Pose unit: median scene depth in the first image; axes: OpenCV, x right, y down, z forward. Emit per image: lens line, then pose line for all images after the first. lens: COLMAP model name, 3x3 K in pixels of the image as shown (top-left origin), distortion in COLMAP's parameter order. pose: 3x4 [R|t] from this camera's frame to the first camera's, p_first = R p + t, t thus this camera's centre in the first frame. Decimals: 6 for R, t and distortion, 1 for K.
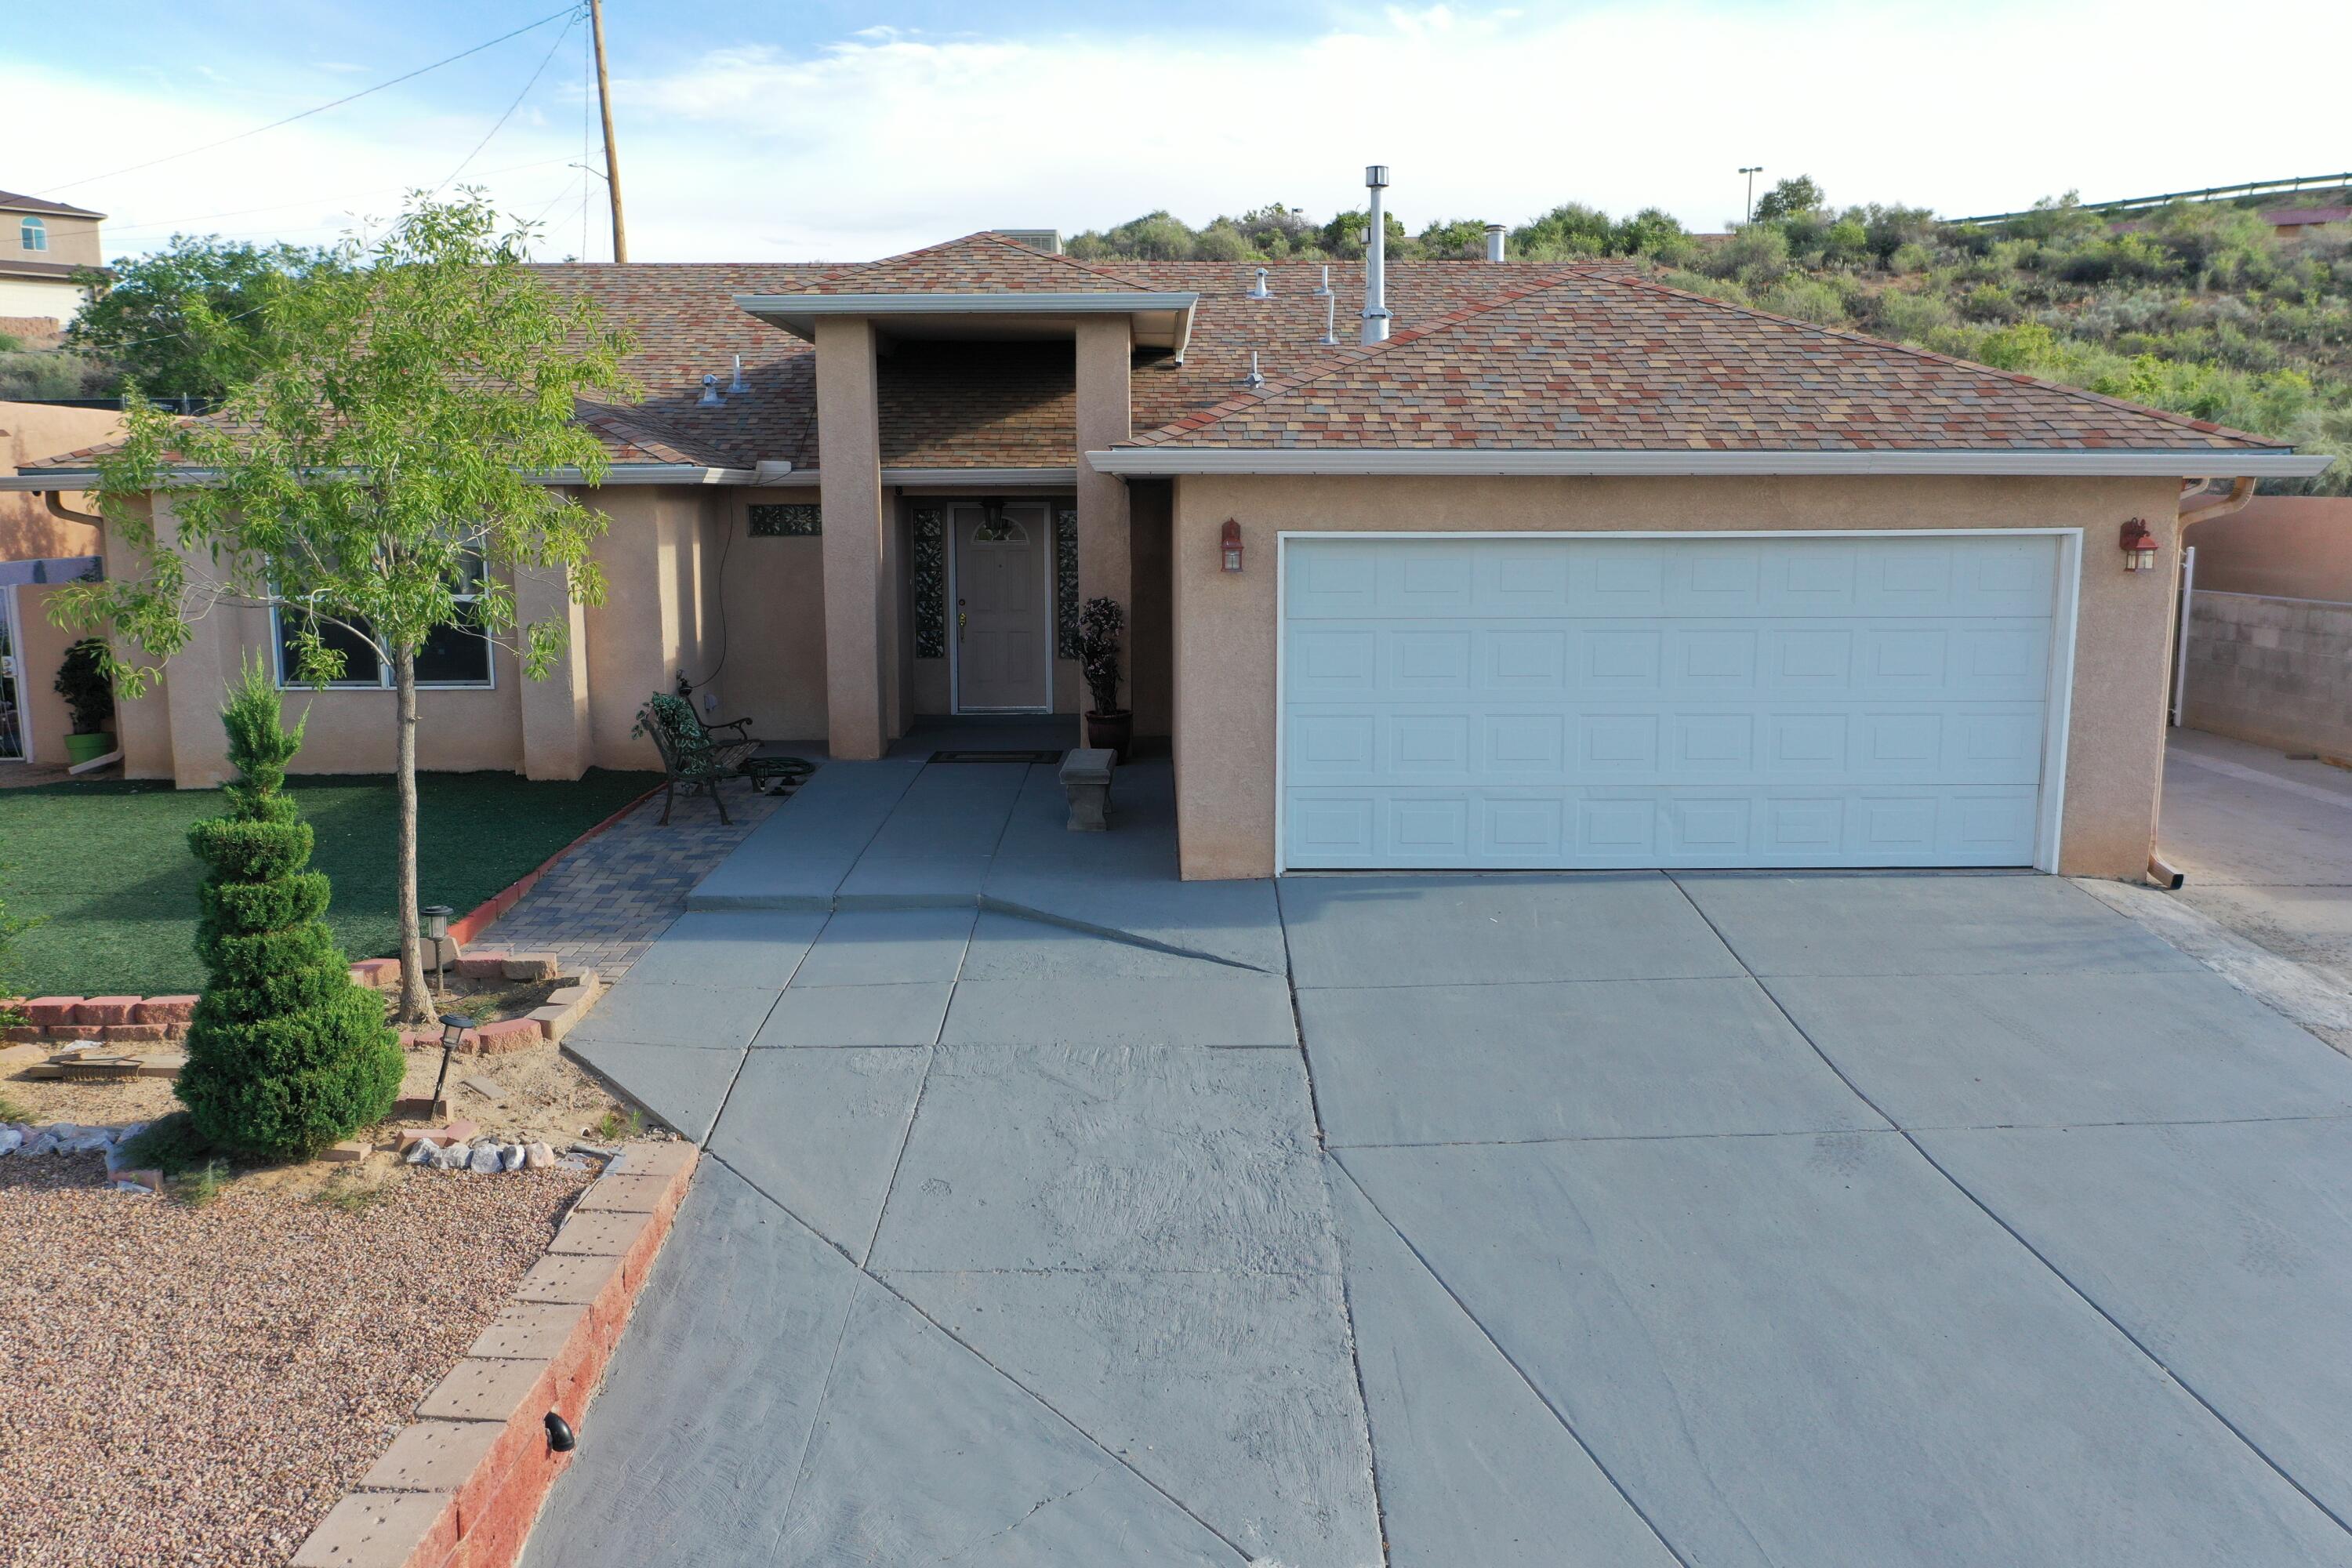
lens RADIAL K [[1860.6, 0, 1171.2], [0, 1860.6, 779.9], [0, 0, 1]] dist [-0.002453, -0.000130]
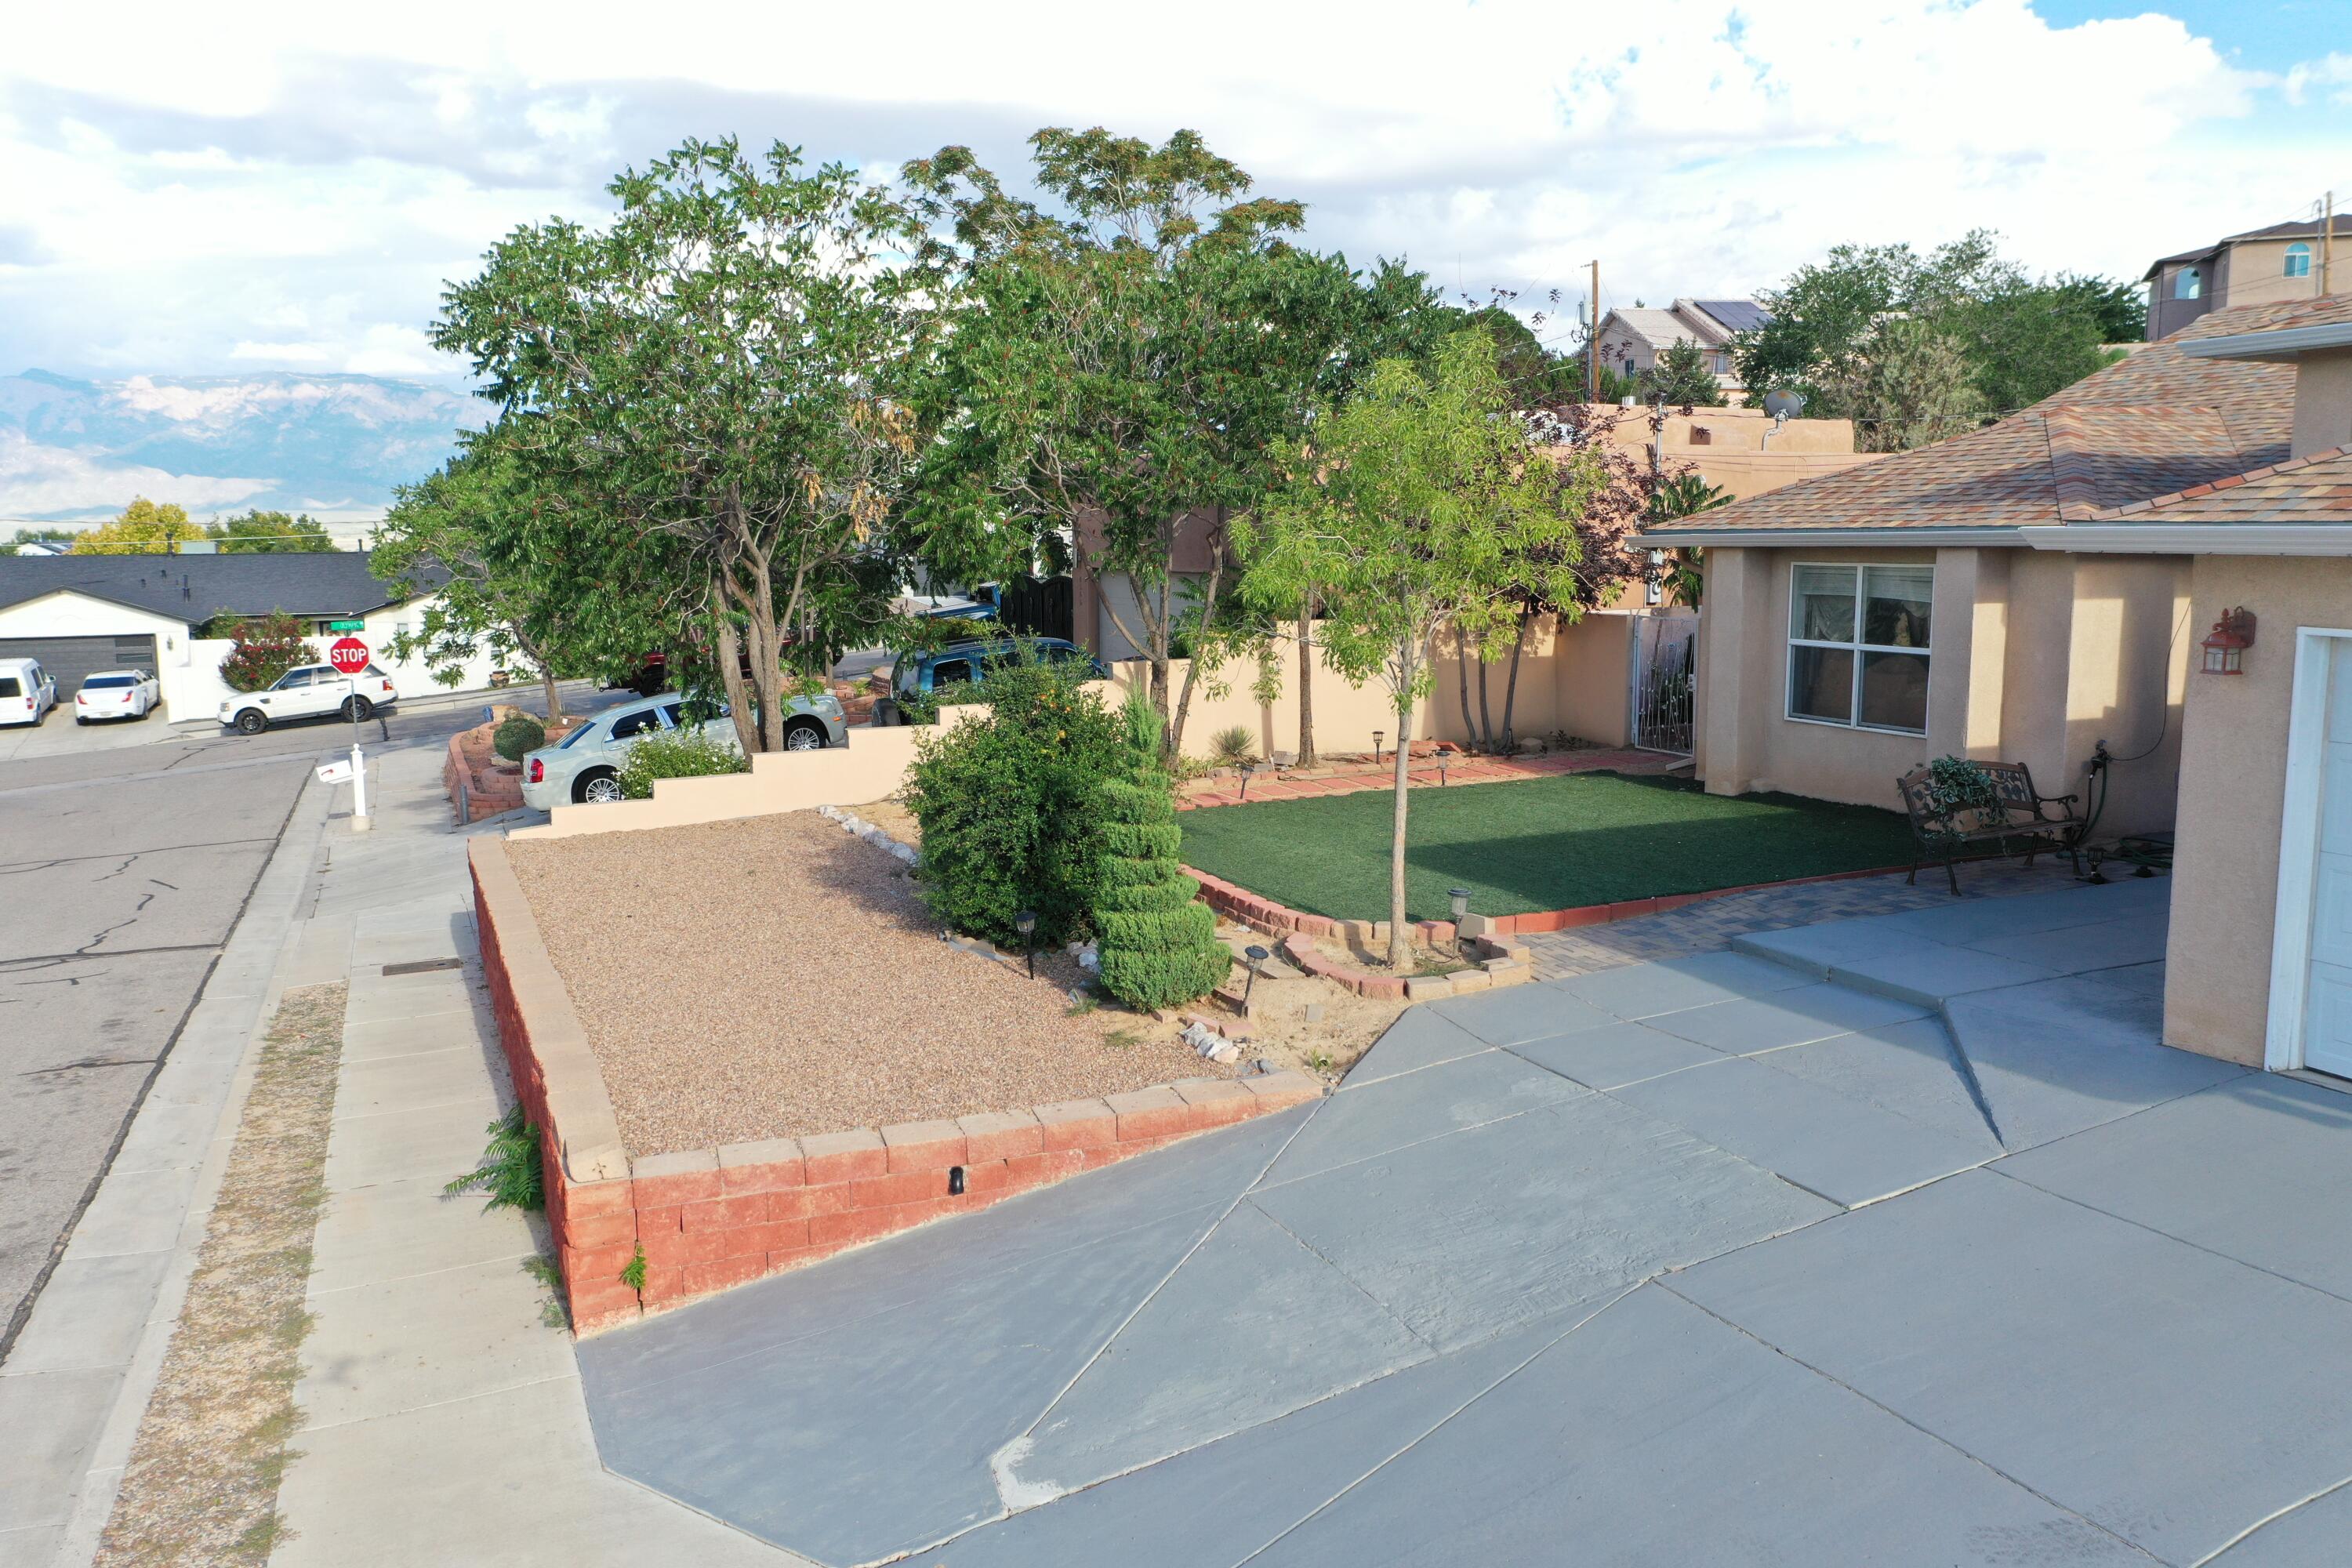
lens RADIAL K [[1860.6, 0, 1171.2], [0, 1860.6, 779.9], [0, 0, 1]] dist [-0.002453, -0.000130]
pose [[0.376330, 0.123112, -0.918270, 0.434495], [-0.134629, 0.987879, 0.077270, -0.049143], [0.916652, 0.094547, 0.388343, 0.202128]]
